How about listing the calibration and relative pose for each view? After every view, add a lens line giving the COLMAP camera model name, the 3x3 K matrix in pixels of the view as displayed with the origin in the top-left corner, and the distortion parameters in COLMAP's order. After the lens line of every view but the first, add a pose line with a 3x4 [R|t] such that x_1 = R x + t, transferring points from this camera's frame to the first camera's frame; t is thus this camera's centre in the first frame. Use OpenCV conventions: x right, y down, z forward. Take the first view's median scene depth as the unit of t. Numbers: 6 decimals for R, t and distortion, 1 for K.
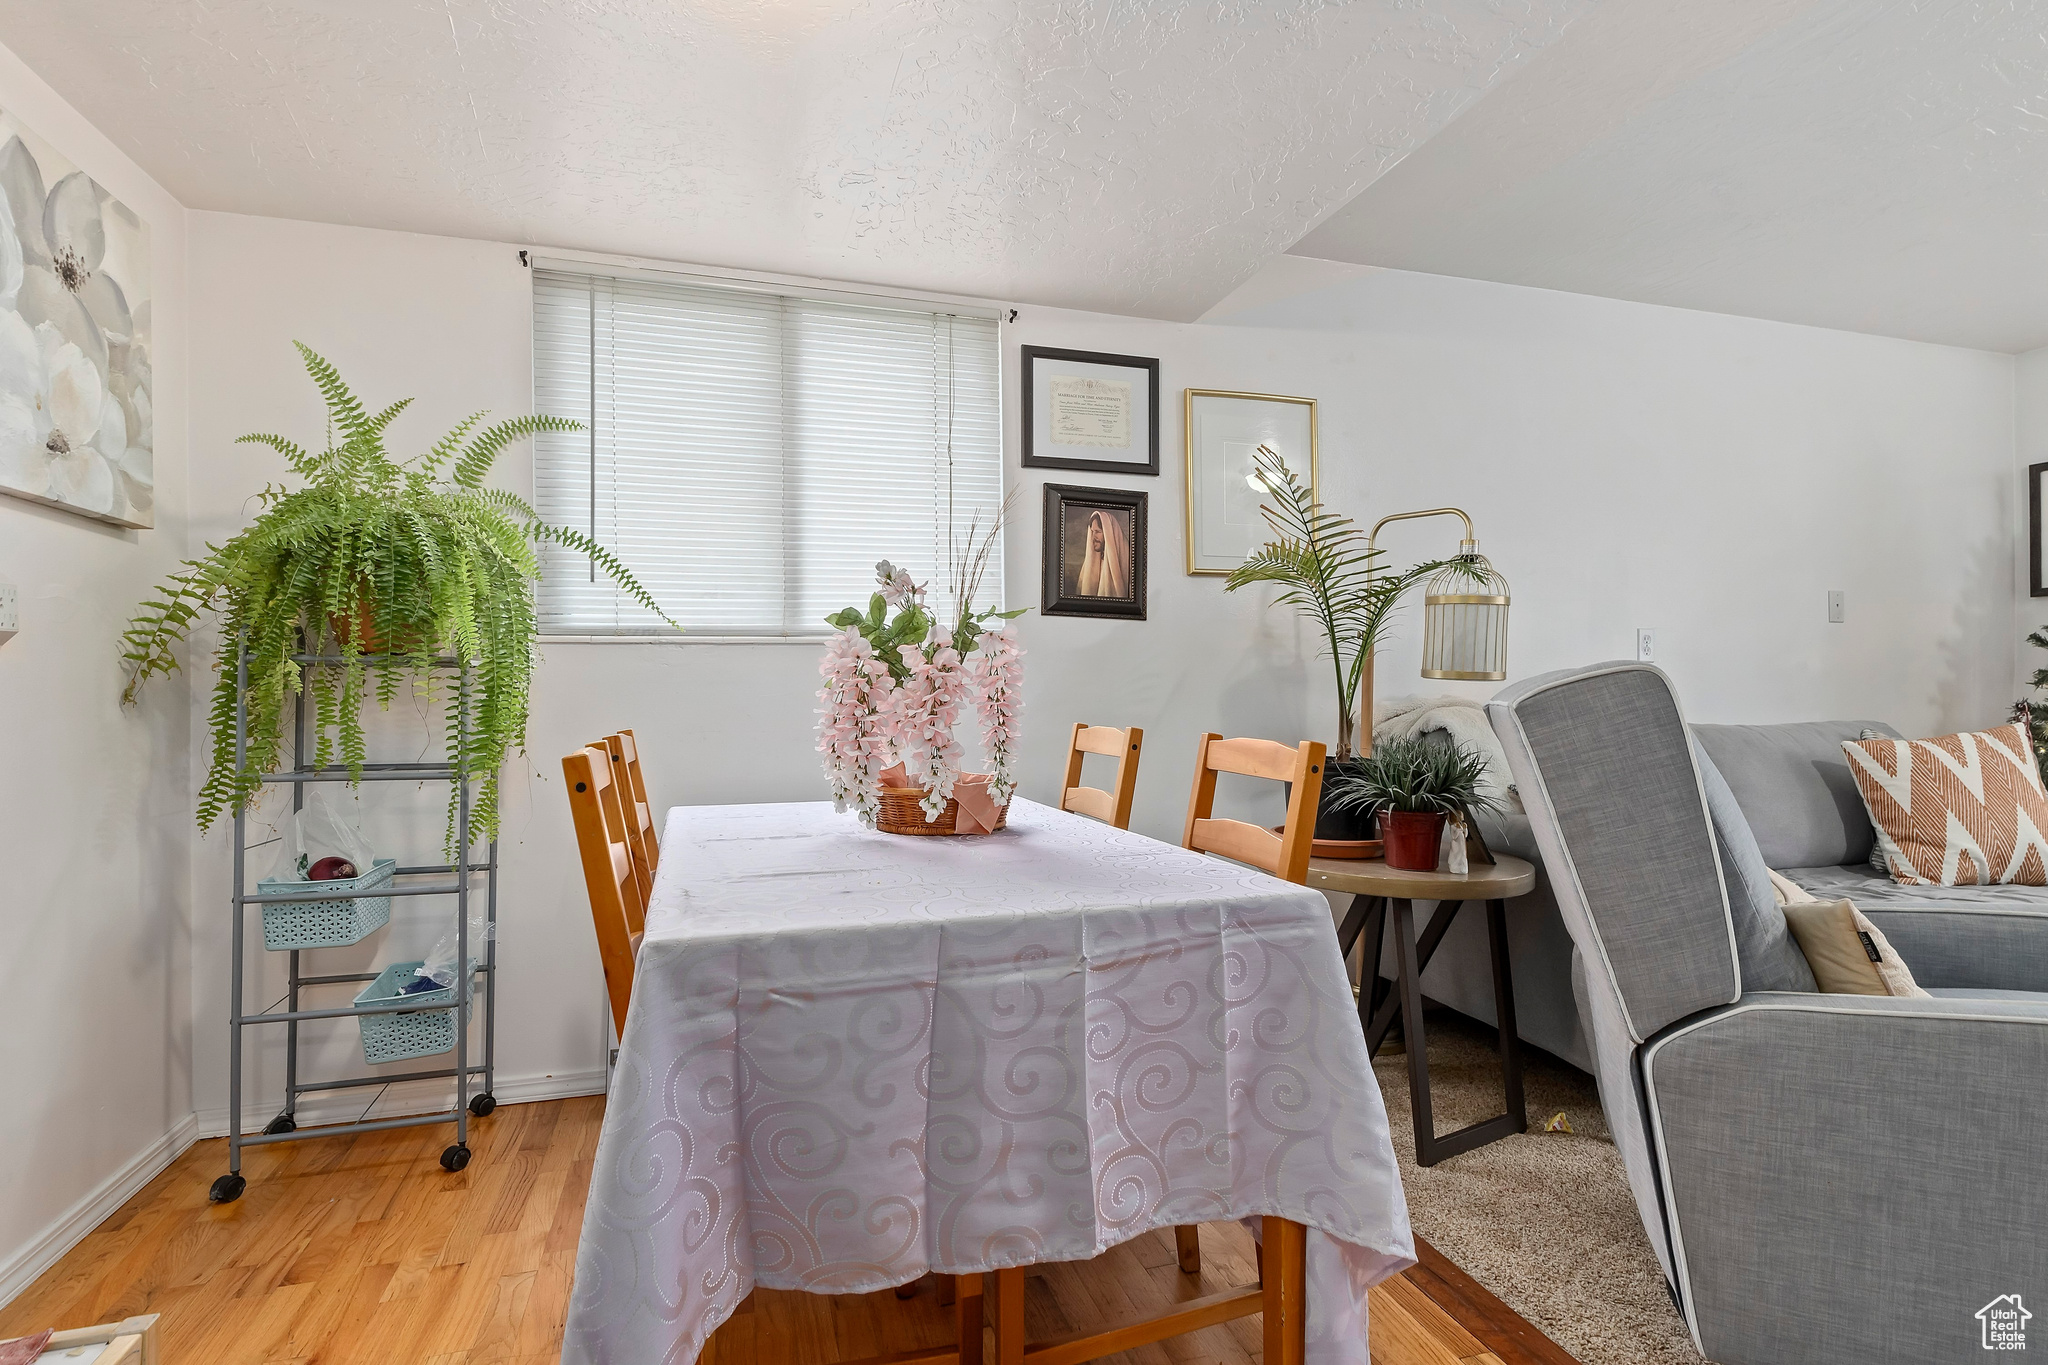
lens RADIAL K [[994.5, 0, 1020.7], [0, 994.5, 692.1], [0, 0, 1]] dist [0.006619, -0.002257]
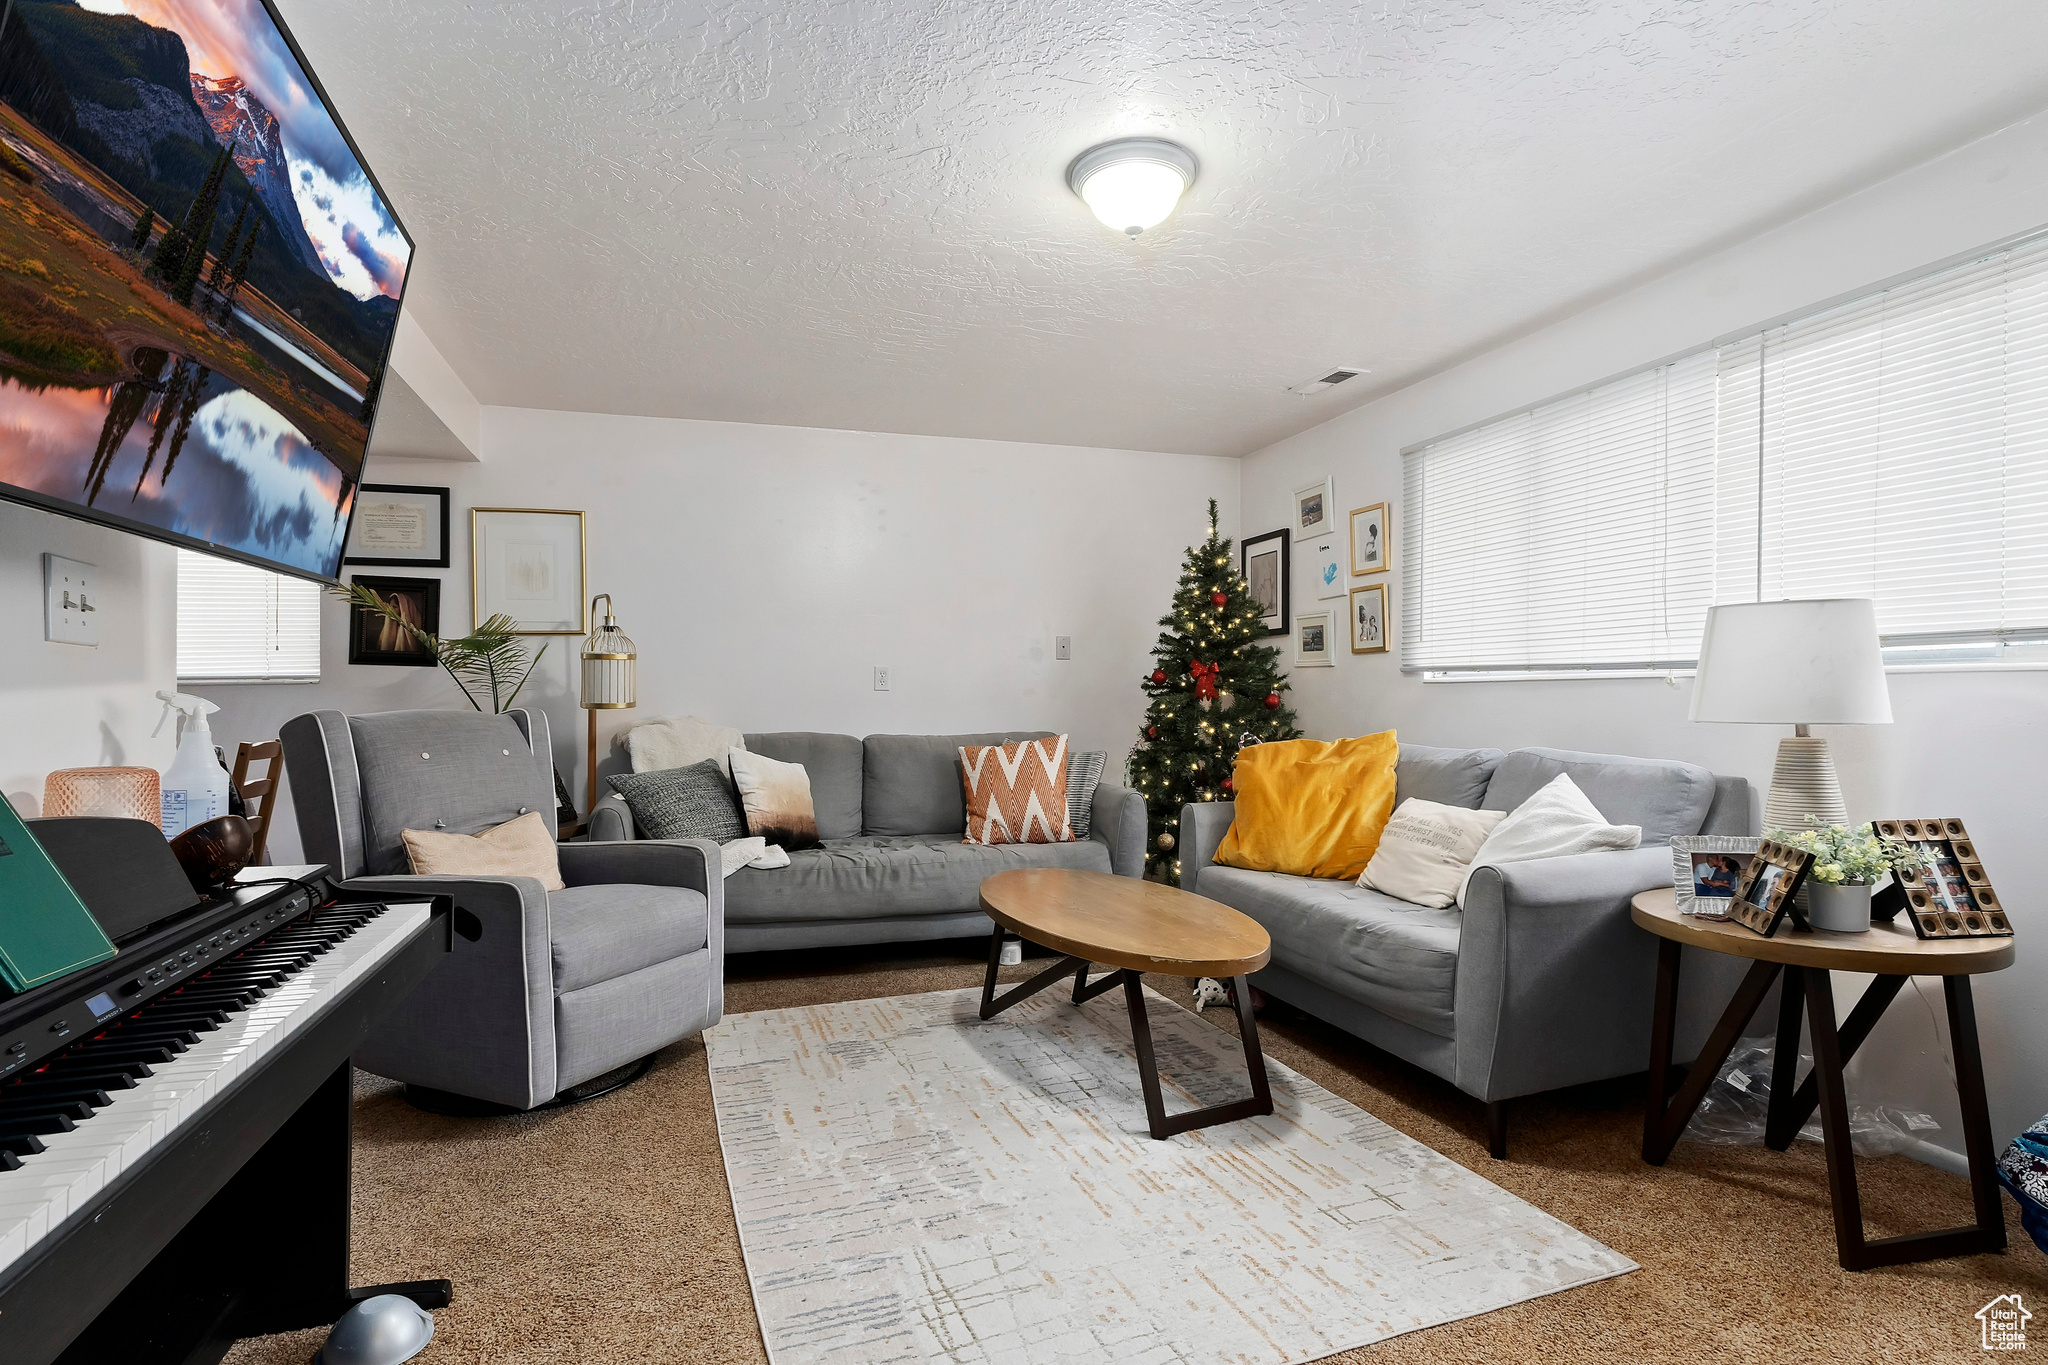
lens RADIAL K [[994.5, 0, 1027.3], [0, 994.5, 683.8], [0, 0, 1]] dist [0.006619, -0.002257]
pose [[0.999994, -0.002562, 0.002202, 1.293667], [0.002583, 0.999950, -0.009631, -0.038781], [-0.002178, 0.009637, 0.999951, -0.613602]]
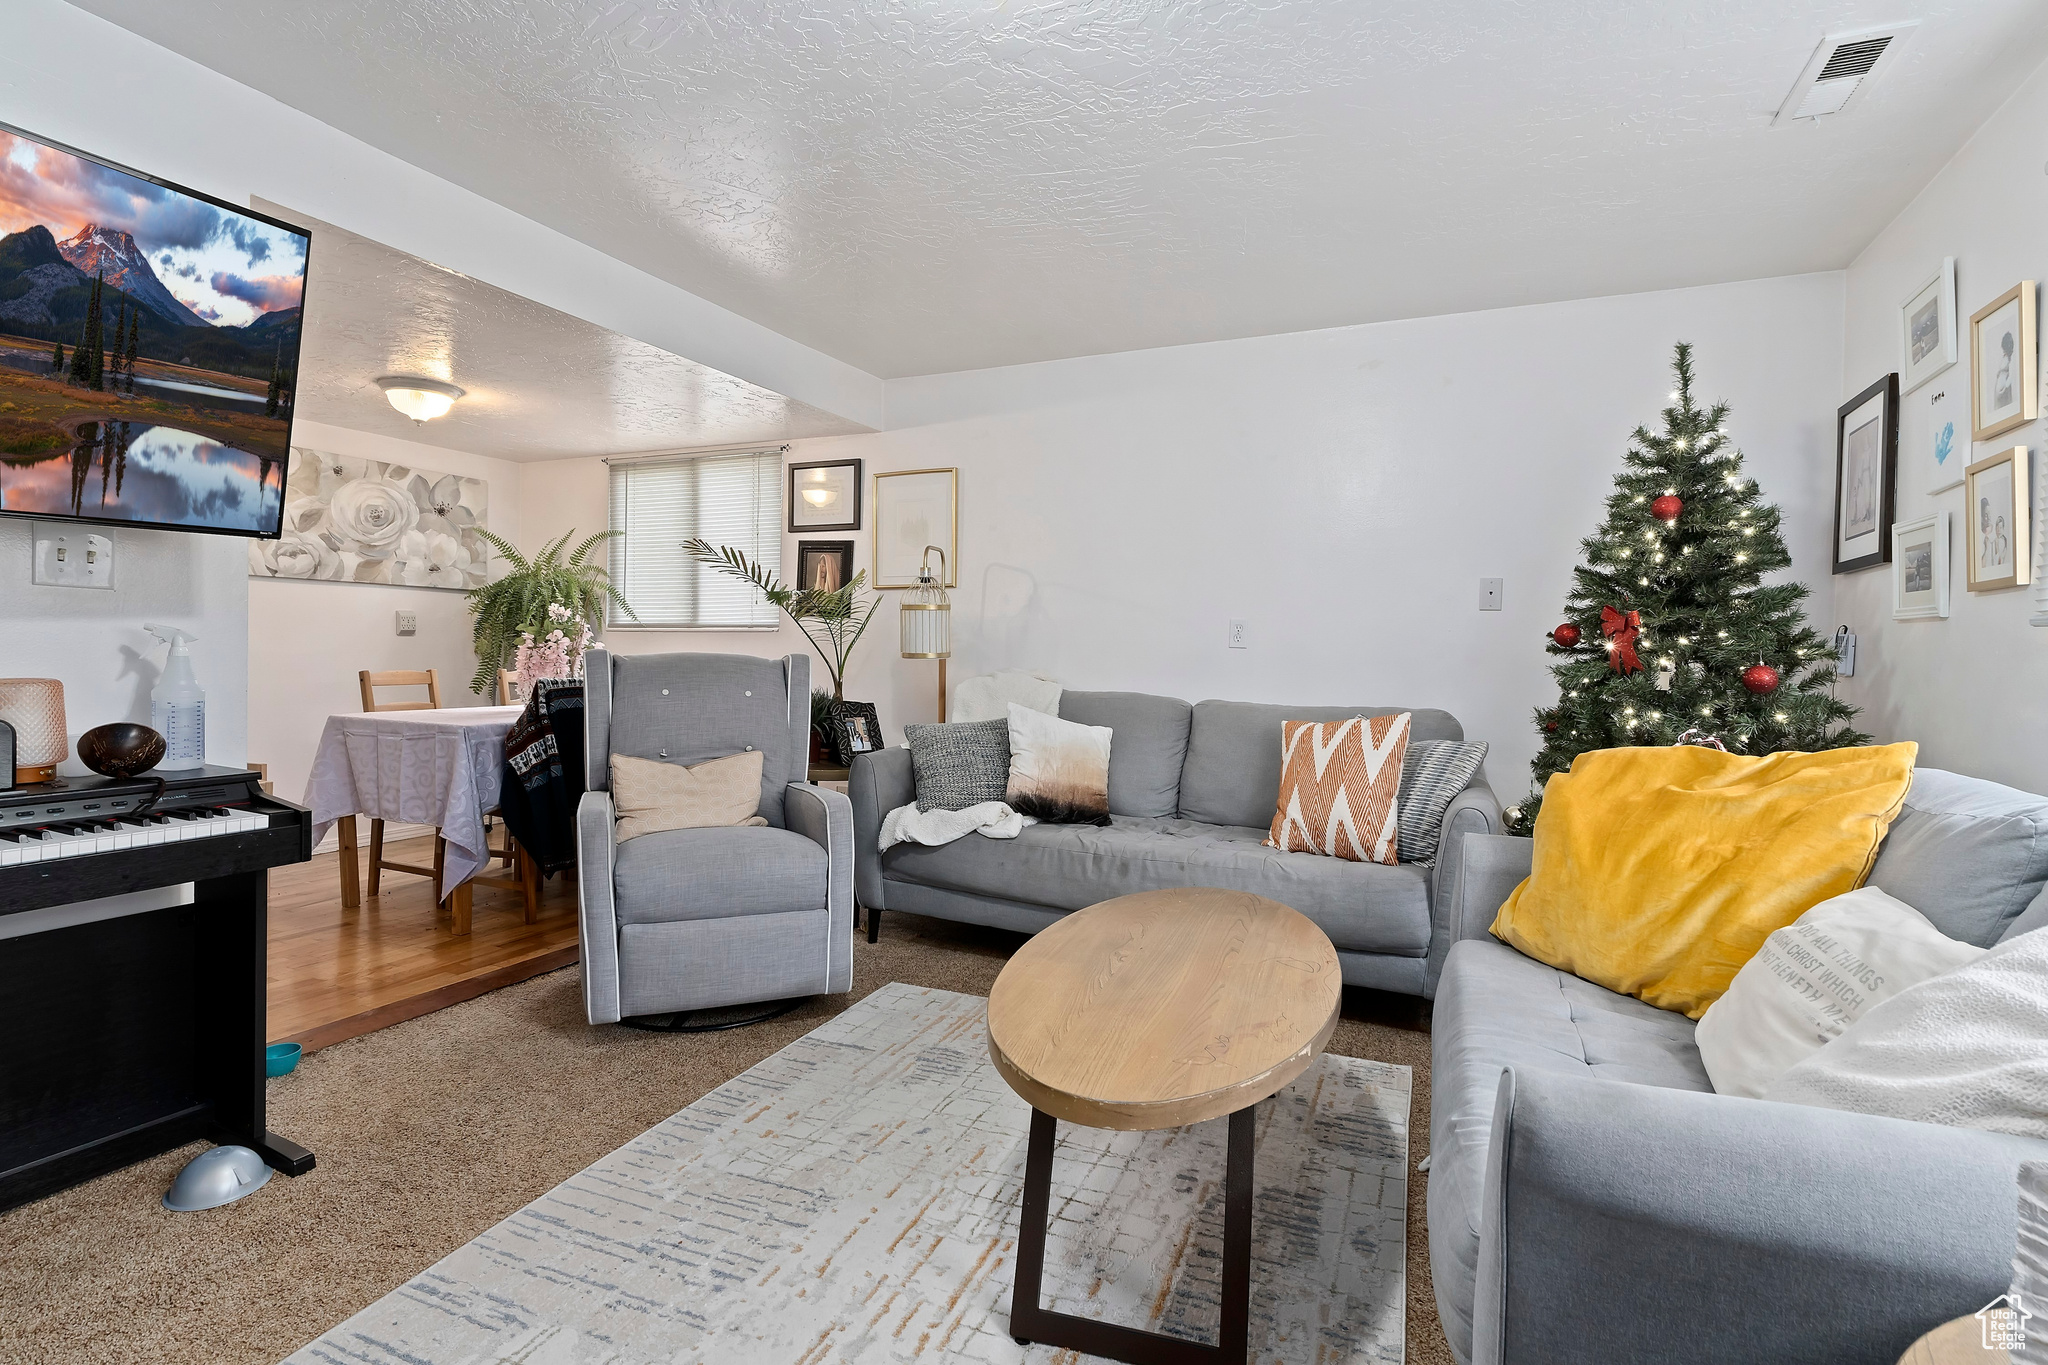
lens RADIAL K [[994.5, 0, 1028.5], [0, 994.5, 652.3], [0, 0, 1]] dist [0.006619, -0.002257]
pose [[0.747000, 0.020761, -0.664499, 1.893127], [-0.023208, 0.999717, 0.005145, -0.038139], [0.664418, 0.011578, 0.747271, -0.054494]]
